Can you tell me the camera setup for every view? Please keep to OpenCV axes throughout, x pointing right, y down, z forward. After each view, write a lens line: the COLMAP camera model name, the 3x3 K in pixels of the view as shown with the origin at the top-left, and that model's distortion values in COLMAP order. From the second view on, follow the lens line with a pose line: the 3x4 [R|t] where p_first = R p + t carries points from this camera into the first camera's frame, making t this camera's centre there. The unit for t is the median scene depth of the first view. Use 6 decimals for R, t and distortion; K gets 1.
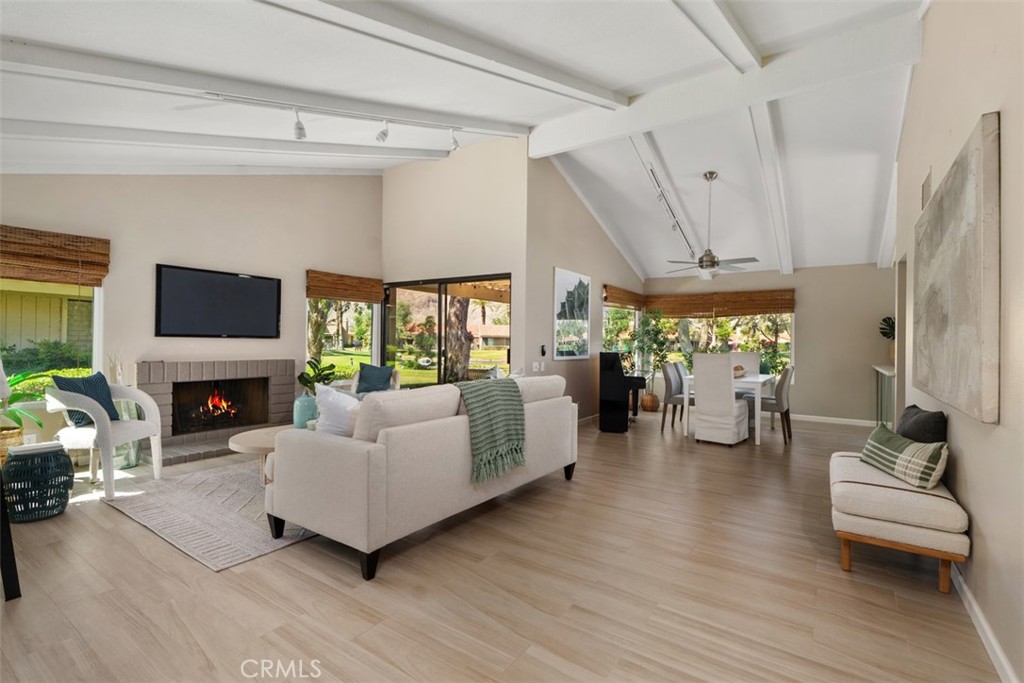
lens RADIAL K [[463.9, 0, 513.4], [0, 463.9, 341.6], [0, 0, 1]] dist [0.004131, -0.000215]
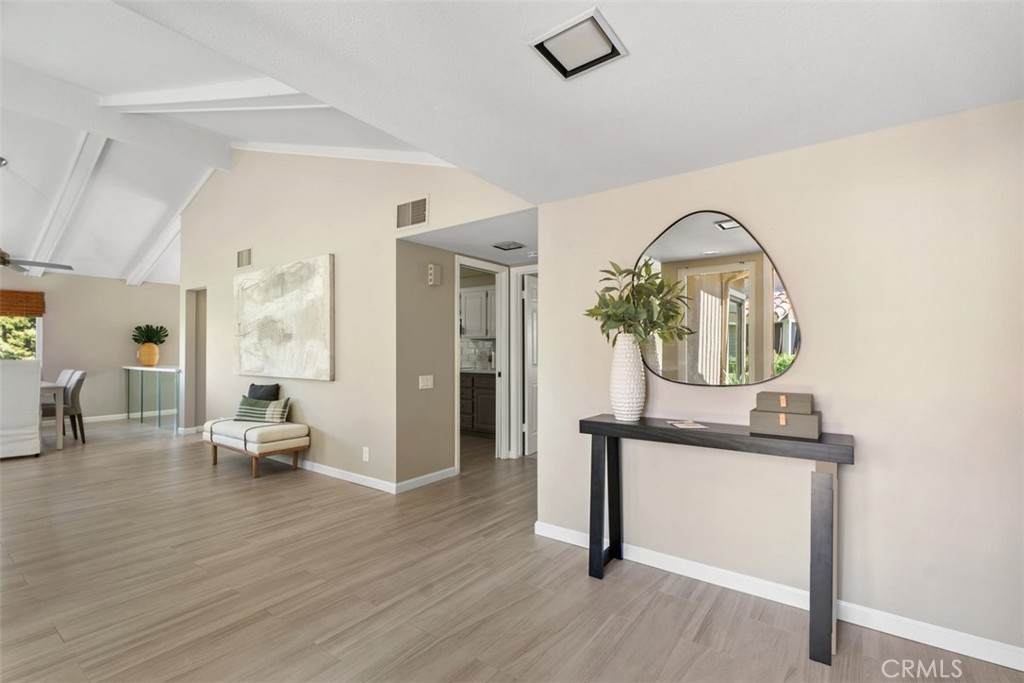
lens RADIAL K [[463.9, 0, 511.3], [0, 463.9, 348.5], [0, 0, 1]] dist [0.004131, -0.000215]
pose [[0.021368, -0.007104, 0.999746, -1.043480], [-0.000972, 0.999974, 0.007126, -0.011485], [-0.999771, -0.001124, 0.021360, -0.004401]]
